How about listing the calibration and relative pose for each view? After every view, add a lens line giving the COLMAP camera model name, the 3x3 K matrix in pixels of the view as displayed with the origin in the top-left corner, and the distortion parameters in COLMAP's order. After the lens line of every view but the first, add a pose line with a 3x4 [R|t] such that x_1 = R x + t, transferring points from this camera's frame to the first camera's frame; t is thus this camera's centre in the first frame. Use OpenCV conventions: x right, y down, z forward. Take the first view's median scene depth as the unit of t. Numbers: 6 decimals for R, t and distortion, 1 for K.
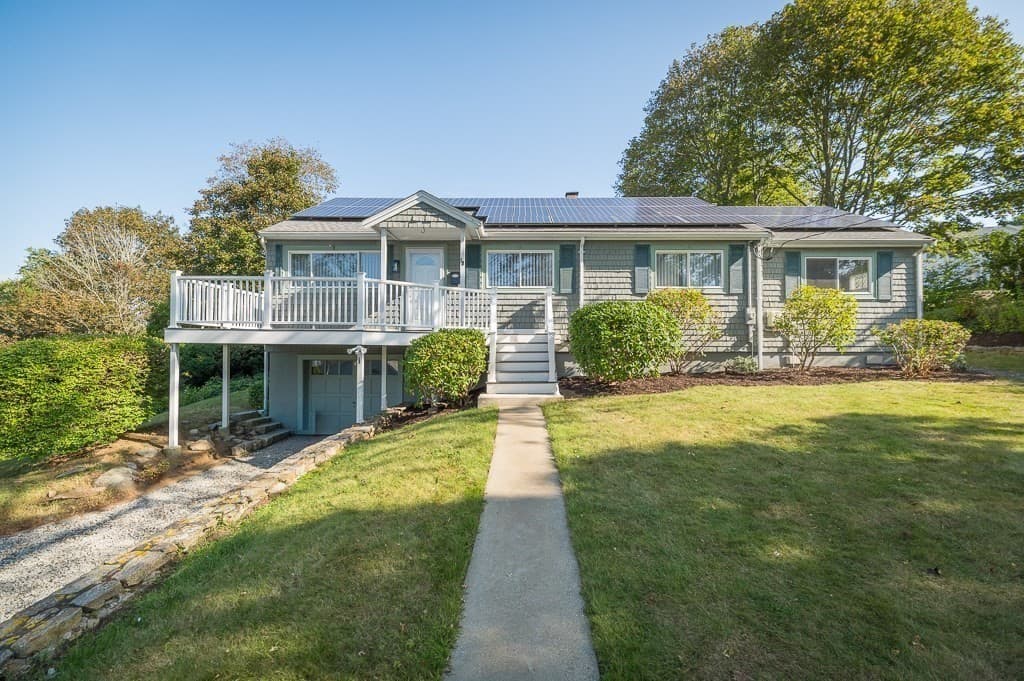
lens RADIAL K [[442.7, 0, 513.4], [0, 442.7, 341.2], [0, 0, 1]] dist [-0.000628, -0.000523]
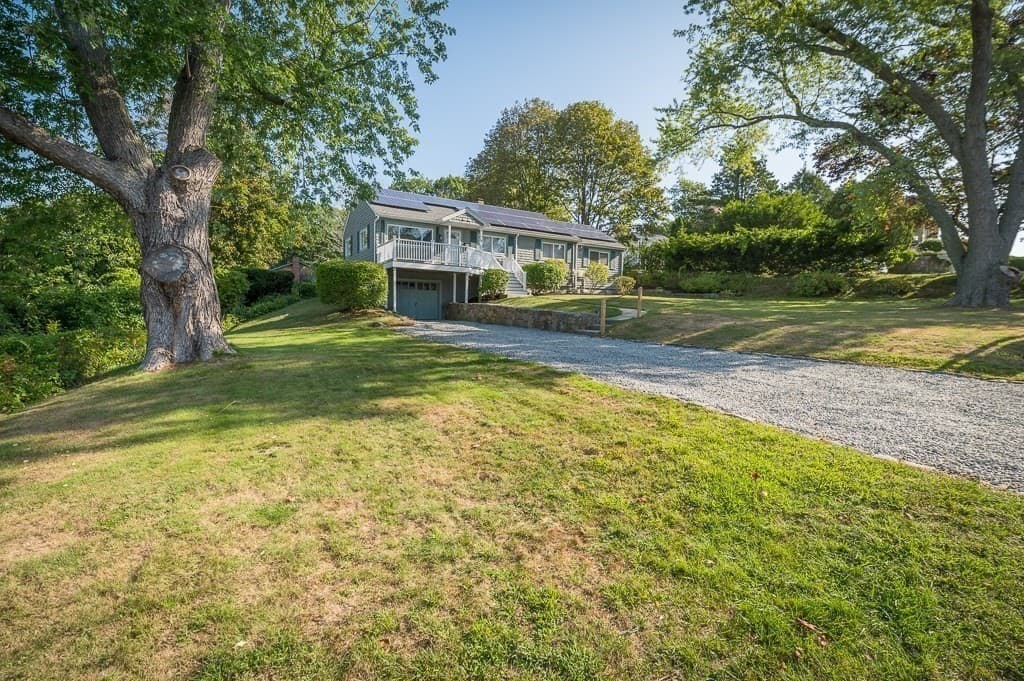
lens RADIAL K [[442.7, 0, 513.4], [0, 442.7, 341.2], [0, 0, 1]] dist [-0.000628, -0.000523]
pose [[0.853826, -0.020442, 0.520157, -1.038309], [-0.025295, 0.996419, 0.080680, 0.134707], [-0.519943, -0.082044, 0.850251, -0.964131]]
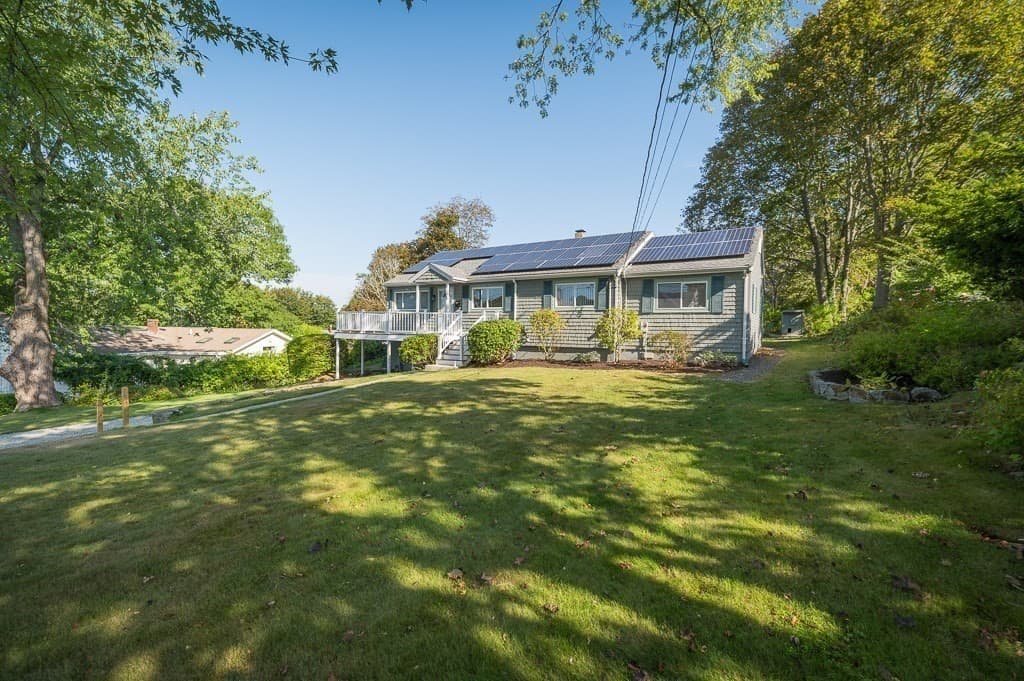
lens RADIAL K [[442.7, 0, 513.4], [0, 442.7, 341.2], [0, 0, 1]] dist [-0.000628, -0.000523]
pose [[0.851004, 0.024005, -0.524610, 1.021410], [-0.003562, 0.999196, 0.039944, -0.059242], [0.525147, -0.032124, 0.850405, -0.453662]]
